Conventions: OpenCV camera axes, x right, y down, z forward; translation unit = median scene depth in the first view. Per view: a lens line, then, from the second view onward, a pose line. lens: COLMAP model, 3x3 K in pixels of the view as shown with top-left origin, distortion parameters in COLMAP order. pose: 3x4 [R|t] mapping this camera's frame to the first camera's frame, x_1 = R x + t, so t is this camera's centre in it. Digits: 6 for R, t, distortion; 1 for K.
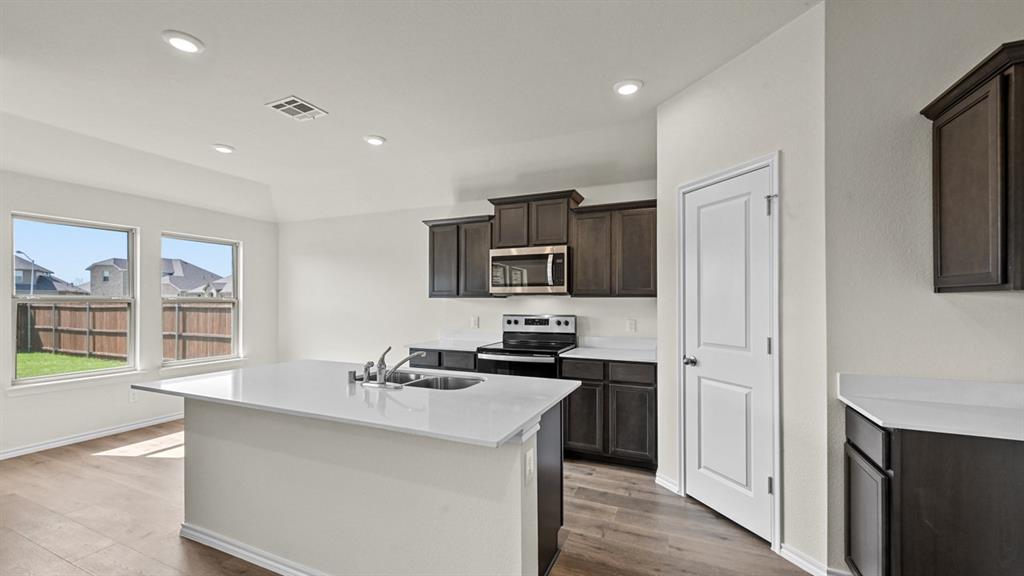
lens RADIAL K [[409.5, 0, 505.6], [0, 409.5, 300.9], [0, 0, 1]] dist [-0.000421, 0.001726]
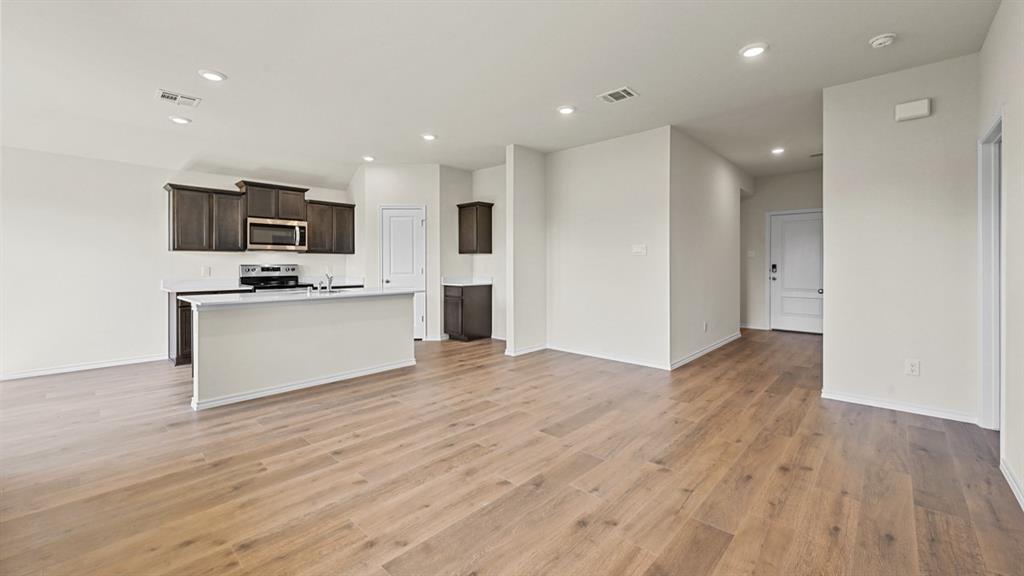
lens RADIAL K [[409.5, 0, 510.4], [0, 409.5, 262.7], [0, 0, 1]] dist [-0.000421, 0.001726]
pose [[0.320313, 0.005441, 0.947296, -1.166193], [0.000700, 0.999982, -0.005980, 0.041352], [-0.947312, 0.002578, 0.320303, -0.322063]]
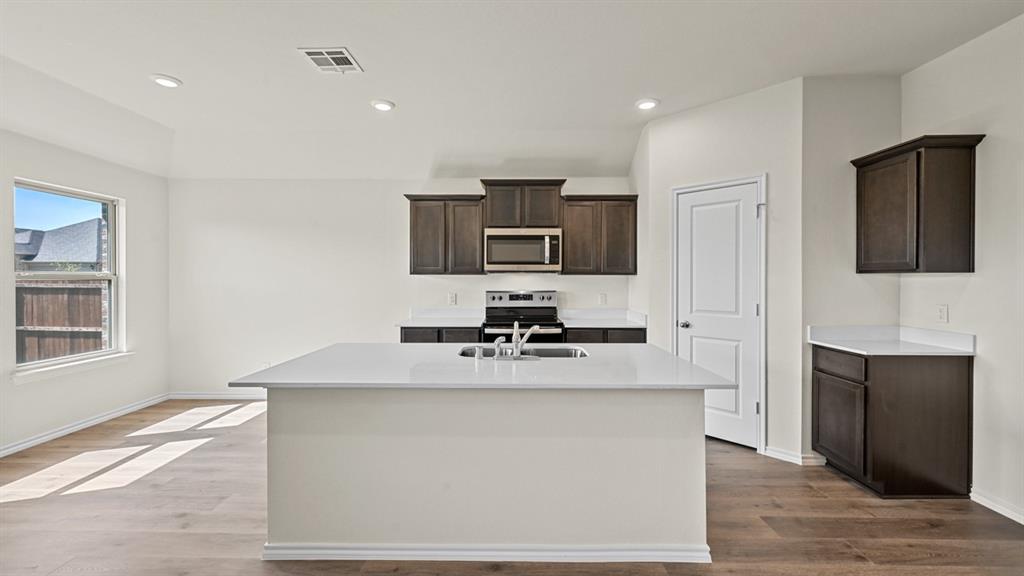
lens RADIAL K [[409.5, 0, 506.2], [0, 409.5, 282.1], [0, 0, 1]] dist [-0.000421, 0.001726]
pose [[0.916504, -0.003771, 0.400009, -0.437259], [-0.000639, 0.999940, 0.010892, -0.000760], [-0.400026, -0.010238, 0.916447, 0.030556]]
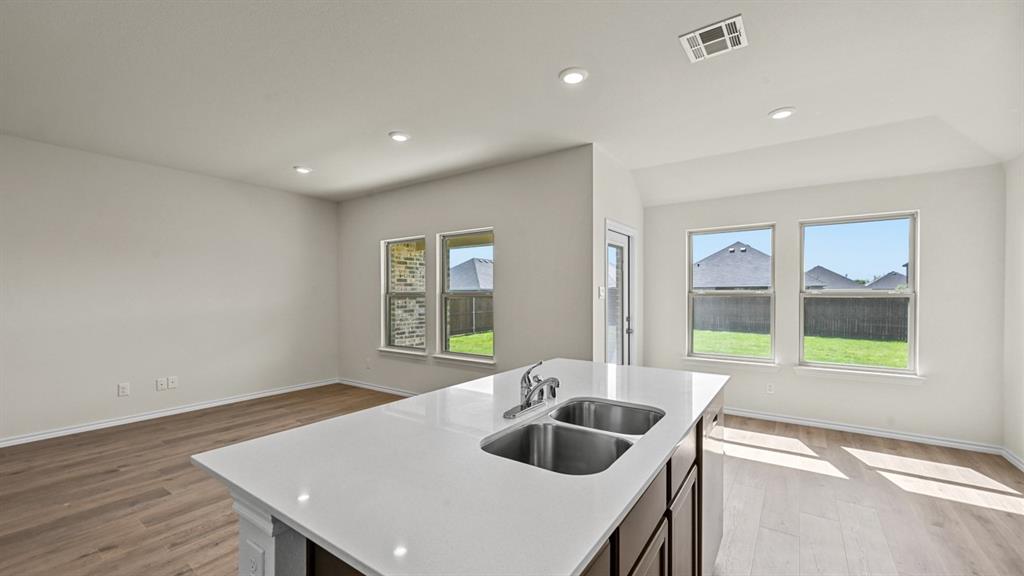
lens RADIAL K [[409.5, 0, 512.1], [0, 409.5, 297.9], [0, 0, 1]] dist [-0.000421, 0.001726]
pose [[-0.183641, 0.006411, -0.982973, 0.253728], [0.001812, 0.999979, 0.006183, -0.000439], [0.982992, -0.000645, -0.183648, 0.651061]]
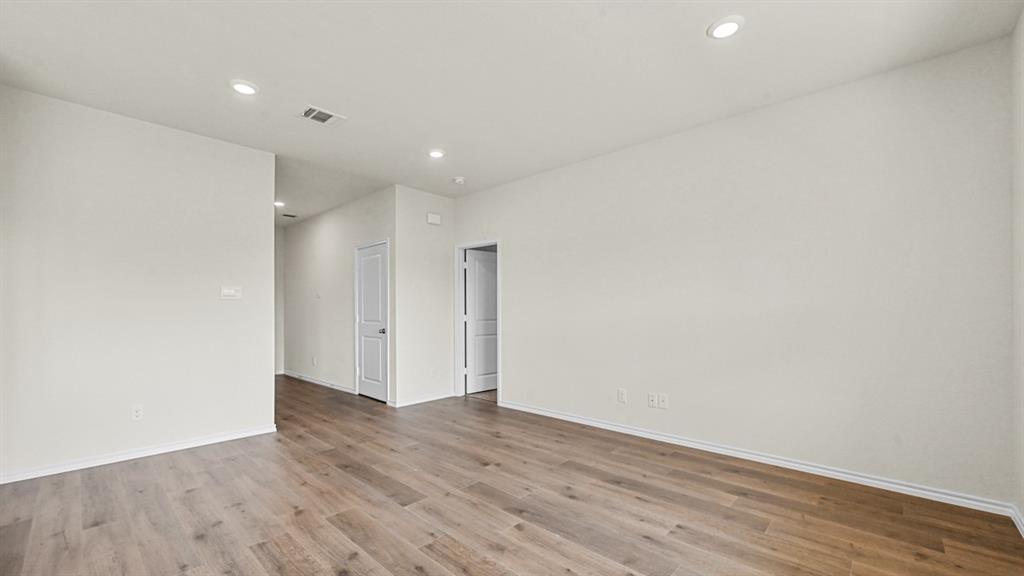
lens RADIAL K [[409.5, 0, 509.9], [0, 409.5, 313.0], [0, 0, 1]] dist [-0.000421, 0.001726]
pose [[-0.948804, -0.002083, 0.315859, -0.767084], [-0.000309, 0.999984, 0.005667, 0.037980], [-0.315866, 0.005279, -0.948789, 0.482978]]
